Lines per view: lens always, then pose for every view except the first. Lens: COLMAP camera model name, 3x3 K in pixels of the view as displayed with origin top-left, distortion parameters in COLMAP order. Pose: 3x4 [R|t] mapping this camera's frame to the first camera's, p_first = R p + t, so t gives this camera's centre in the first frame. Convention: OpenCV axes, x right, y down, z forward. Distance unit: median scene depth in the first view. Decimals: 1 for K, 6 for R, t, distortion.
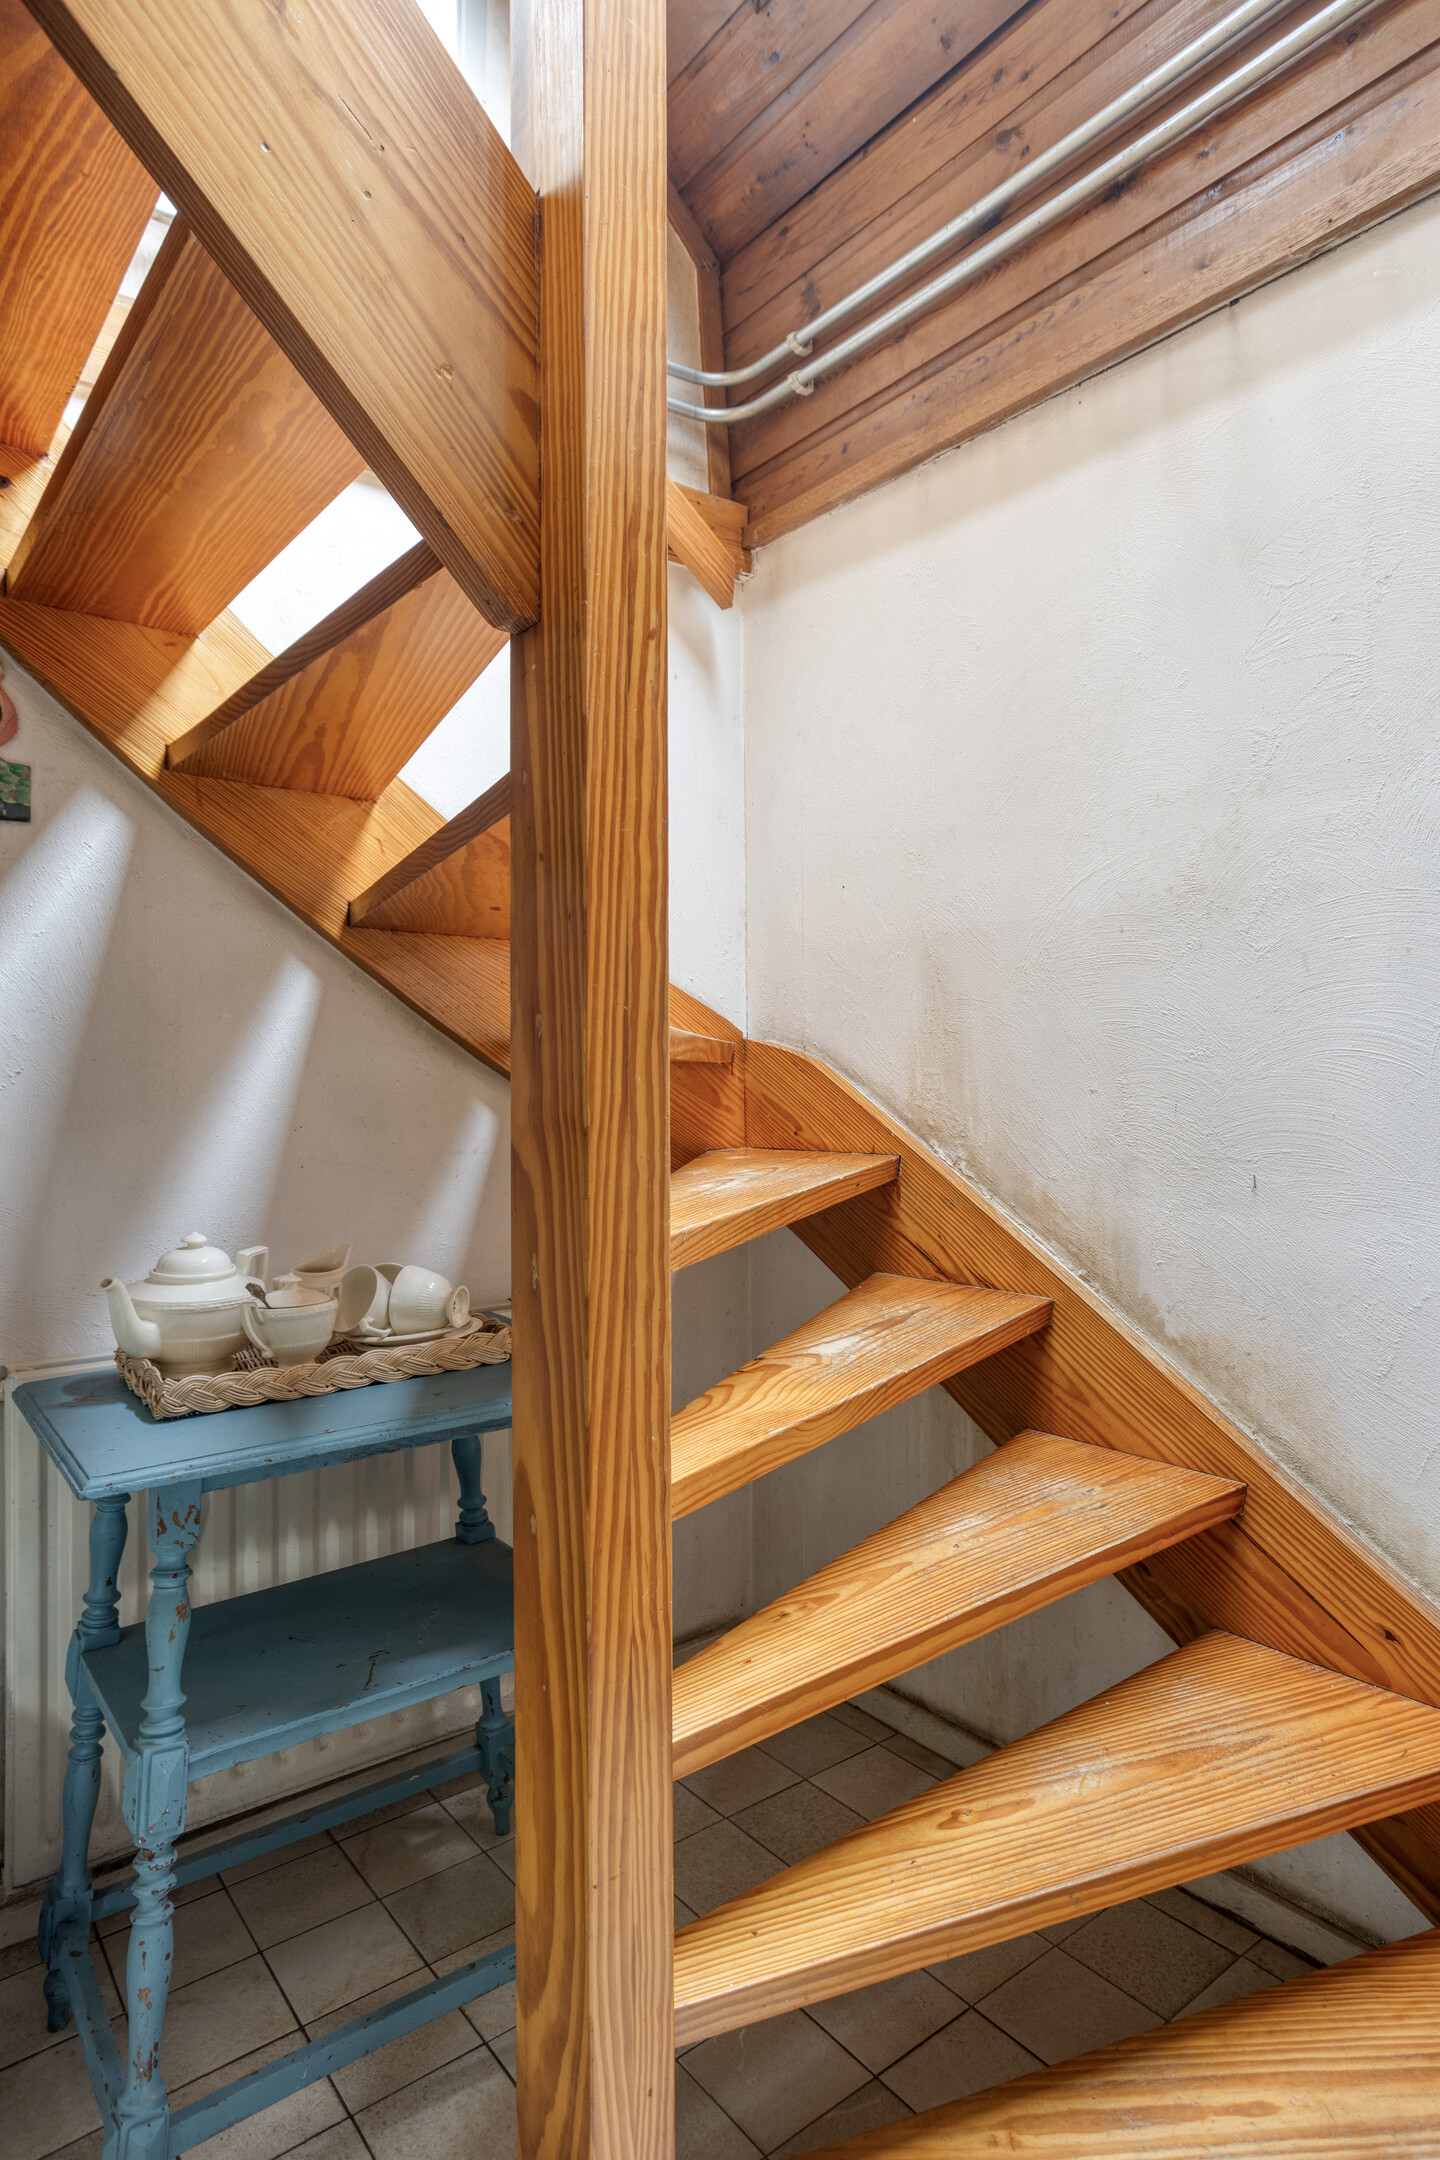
lens RADIAL K [[1223.6, 0, 715.9], [0, 1223.6, 1063.1], [0, 0, 1]] dist [-0.006225, -0.000474]
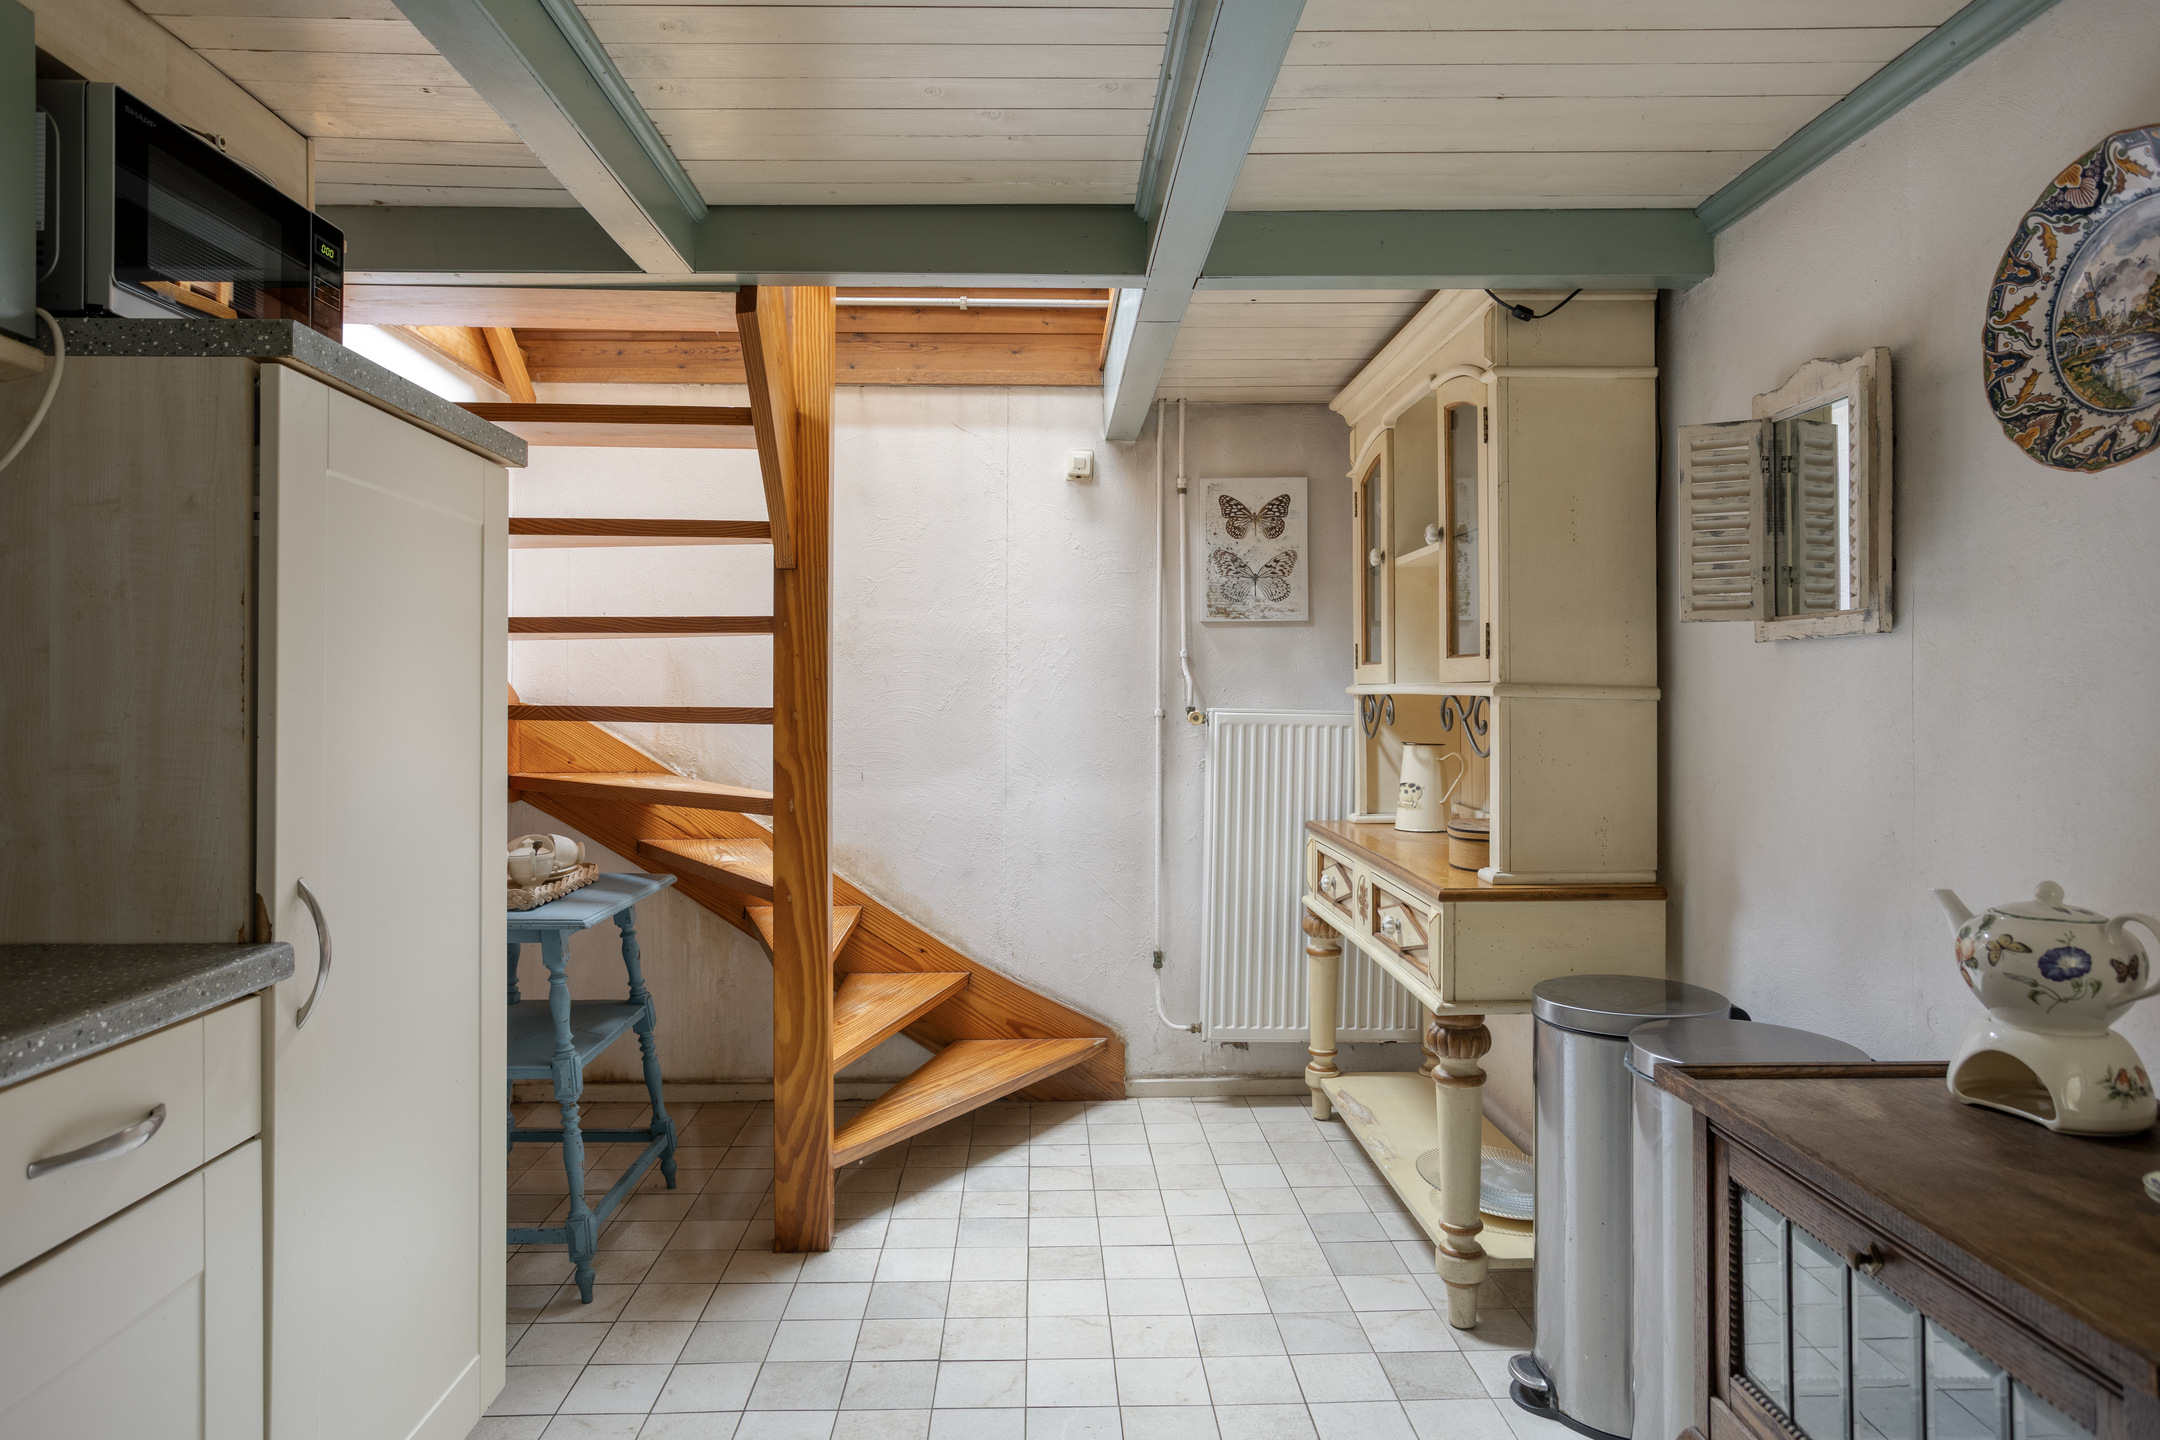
lens RADIAL K [[1314.1, 0, 1050.9], [0, 1314.1, 695.6], [0, 0, 1]] dist [-0.030272, 0.019929]
pose [[0.599167, 0.008015, 0.800584, -1.449140], [-0.009727, 0.999949, -0.002731, -0.050529], [-0.800565, -0.006151, 0.599214, -0.822239]]
